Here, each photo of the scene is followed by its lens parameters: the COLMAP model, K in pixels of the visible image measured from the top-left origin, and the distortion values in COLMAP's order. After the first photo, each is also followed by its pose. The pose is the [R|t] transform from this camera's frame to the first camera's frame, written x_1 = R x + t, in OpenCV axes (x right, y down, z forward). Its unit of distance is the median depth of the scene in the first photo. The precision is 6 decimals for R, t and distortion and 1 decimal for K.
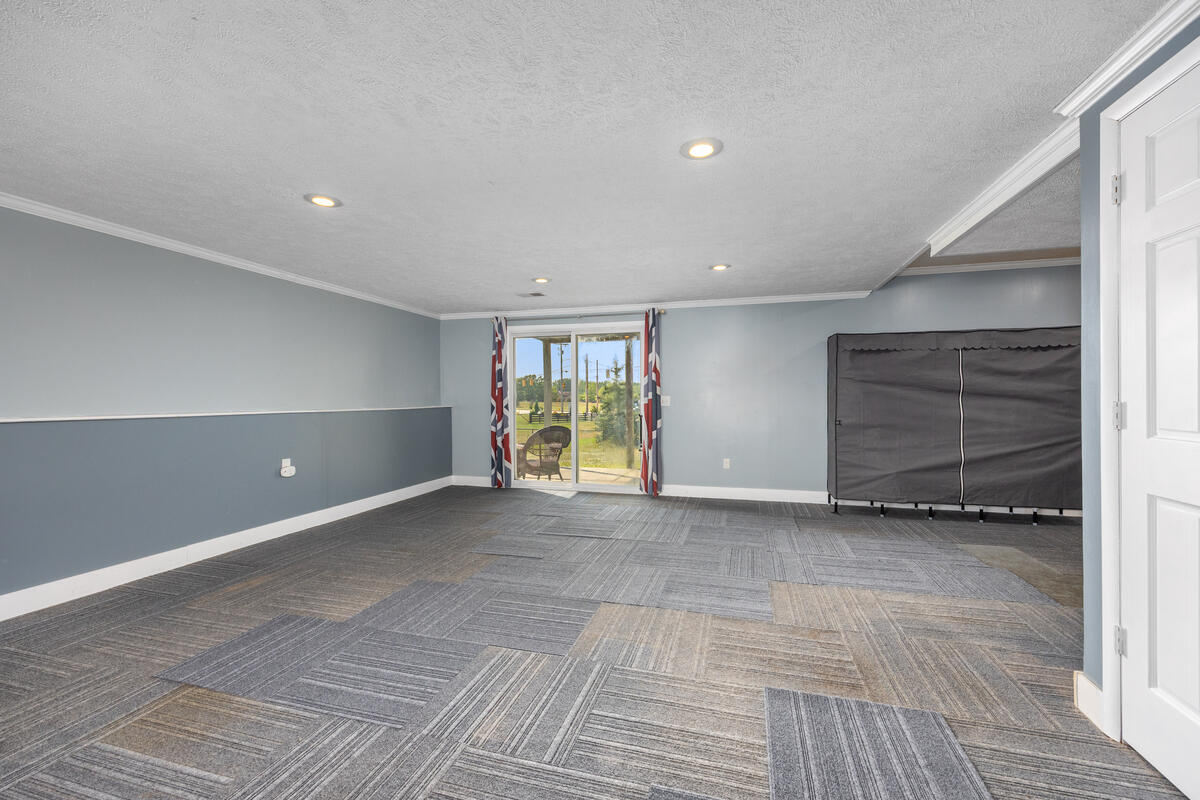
lens RADIAL K [[481.9, 0, 600.7], [0, 481.9, 401.7], [0, 0, 1]] dist [-0.000932, 0.000037]
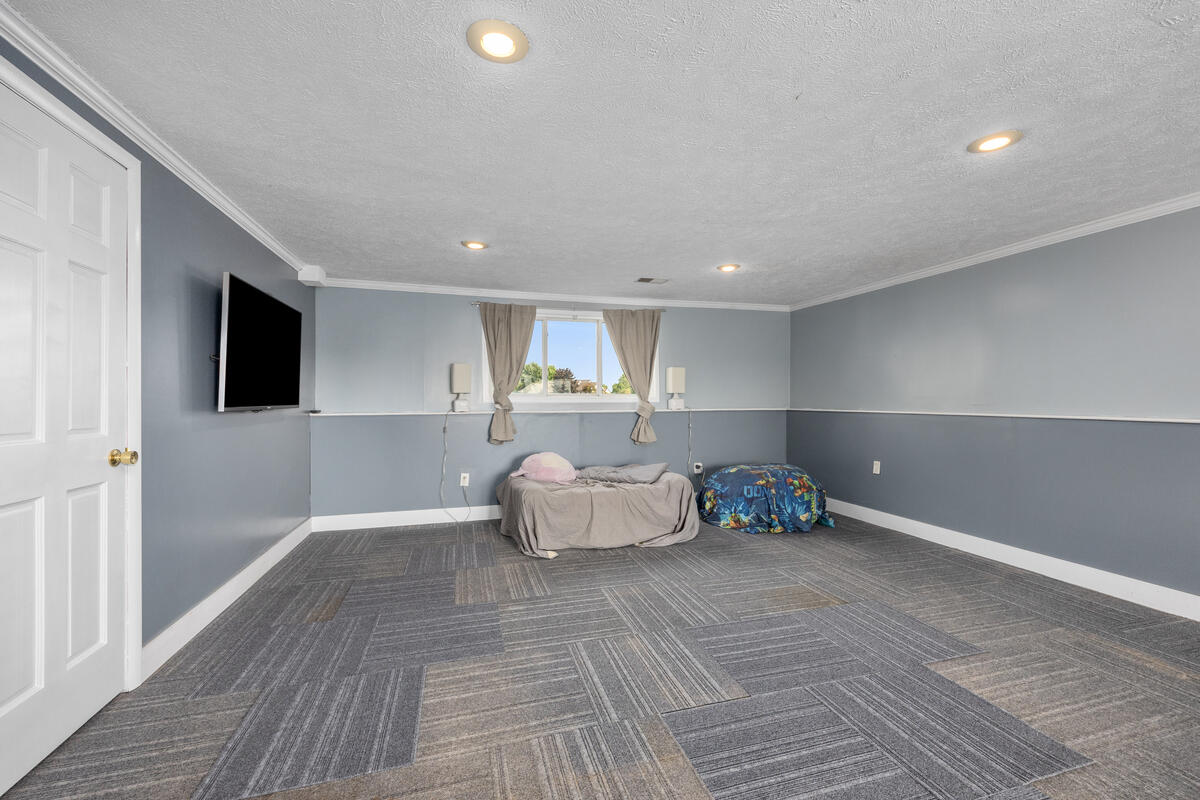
lens RADIAL K [[481.9, 0, 595.6], [0, 481.9, 393.9], [0, 0, 1]] dist [-0.000932, 0.000037]
pose [[-0.842555, 0.001101, -0.538609, 0.470264], [0.000819, 0.999999, 0.000764, -0.016793], [0.538610, 0.000203, -0.842555, 1.672923]]
